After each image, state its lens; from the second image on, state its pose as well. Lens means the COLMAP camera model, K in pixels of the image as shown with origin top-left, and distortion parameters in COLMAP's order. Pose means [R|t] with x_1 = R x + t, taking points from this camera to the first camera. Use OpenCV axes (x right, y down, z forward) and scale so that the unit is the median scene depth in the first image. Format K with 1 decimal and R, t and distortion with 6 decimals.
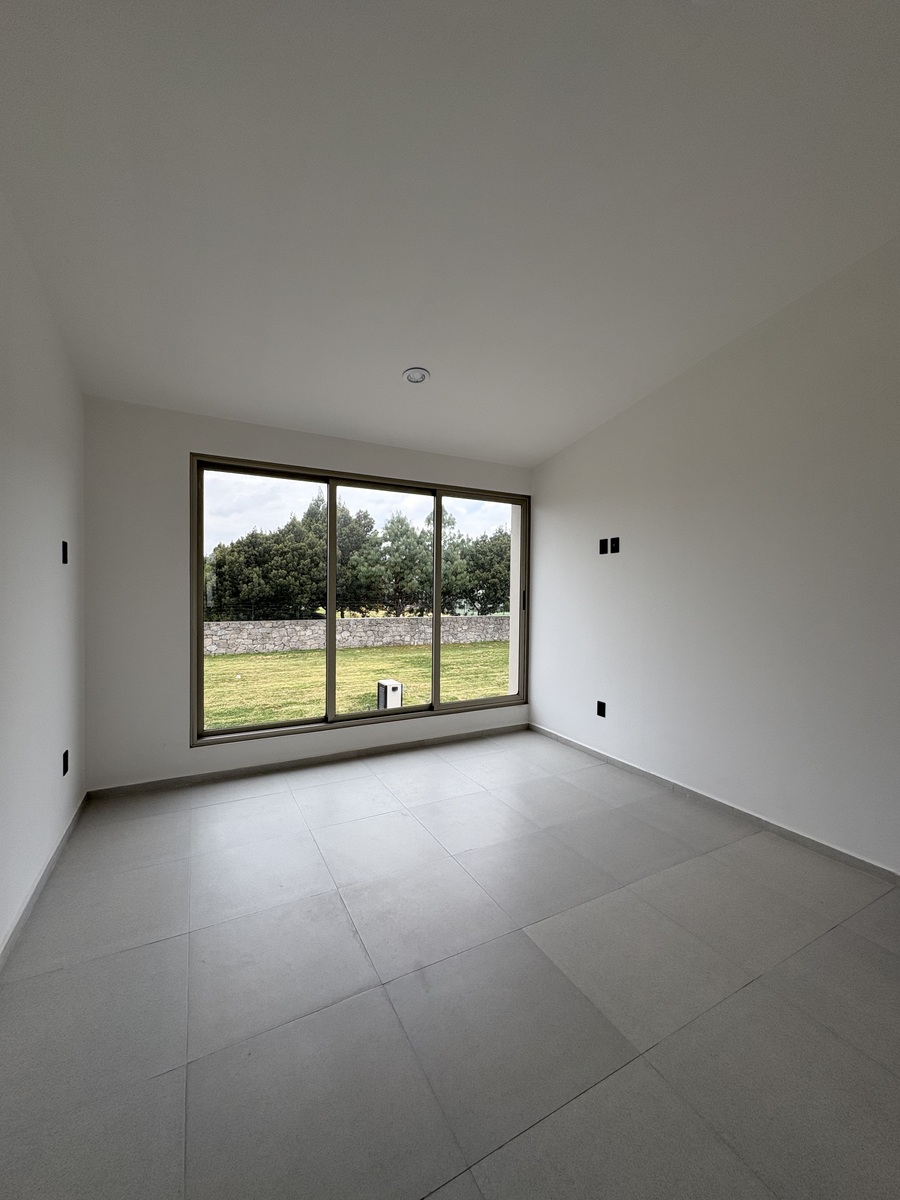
lens RADIAL K [[477.1, 0, 452.4], [0, 477.1, 598.3], [0, 0, 1]] dist [0.000987, -0.000336]
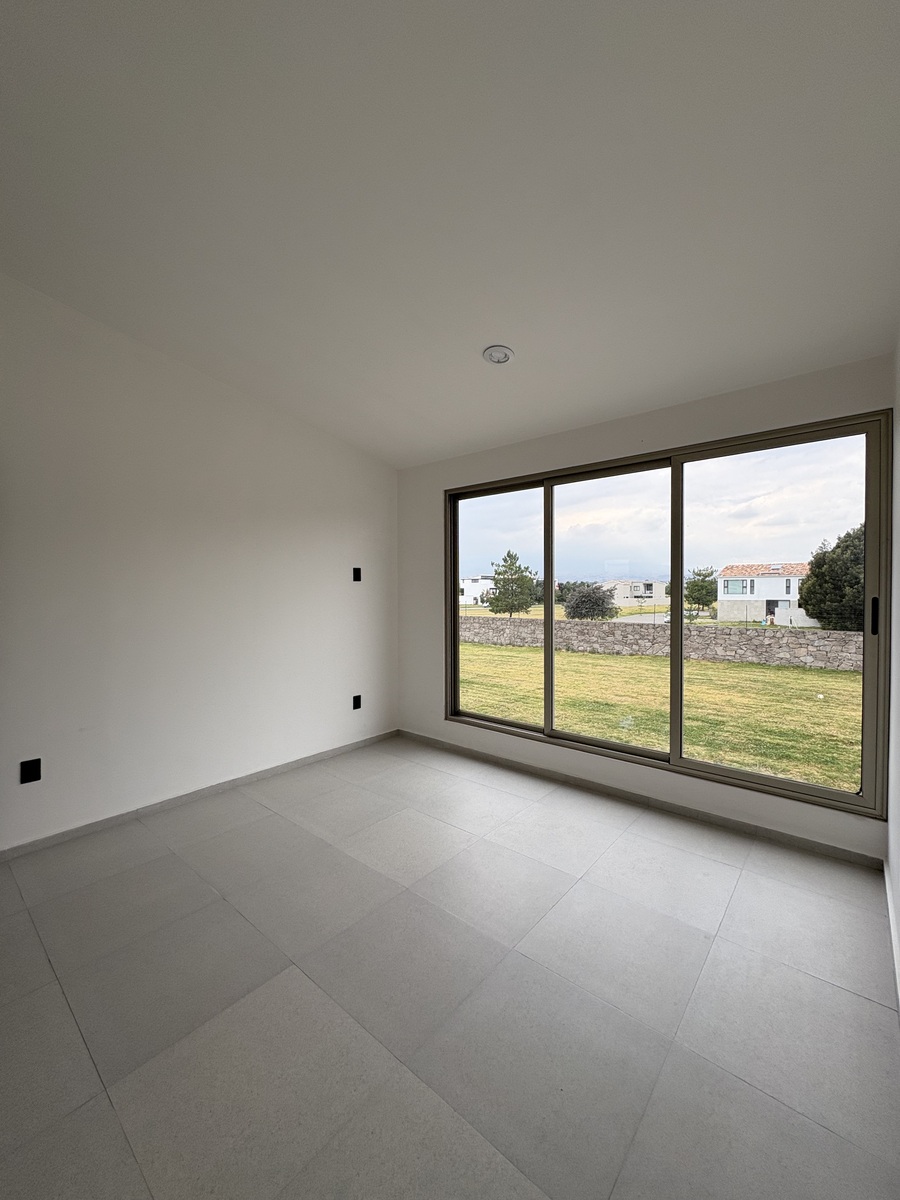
lens RADIAL K [[477.1, 0, 452.4], [0, 477.1, 598.3], [0, 0, 1]] dist [0.000987, -0.000336]
pose [[0.366352, 0.004411, -0.930466, 0.214464], [-0.011165, 0.999938, 0.000344, -0.004669], [0.930410, 0.010263, 0.366378, 0.179822]]
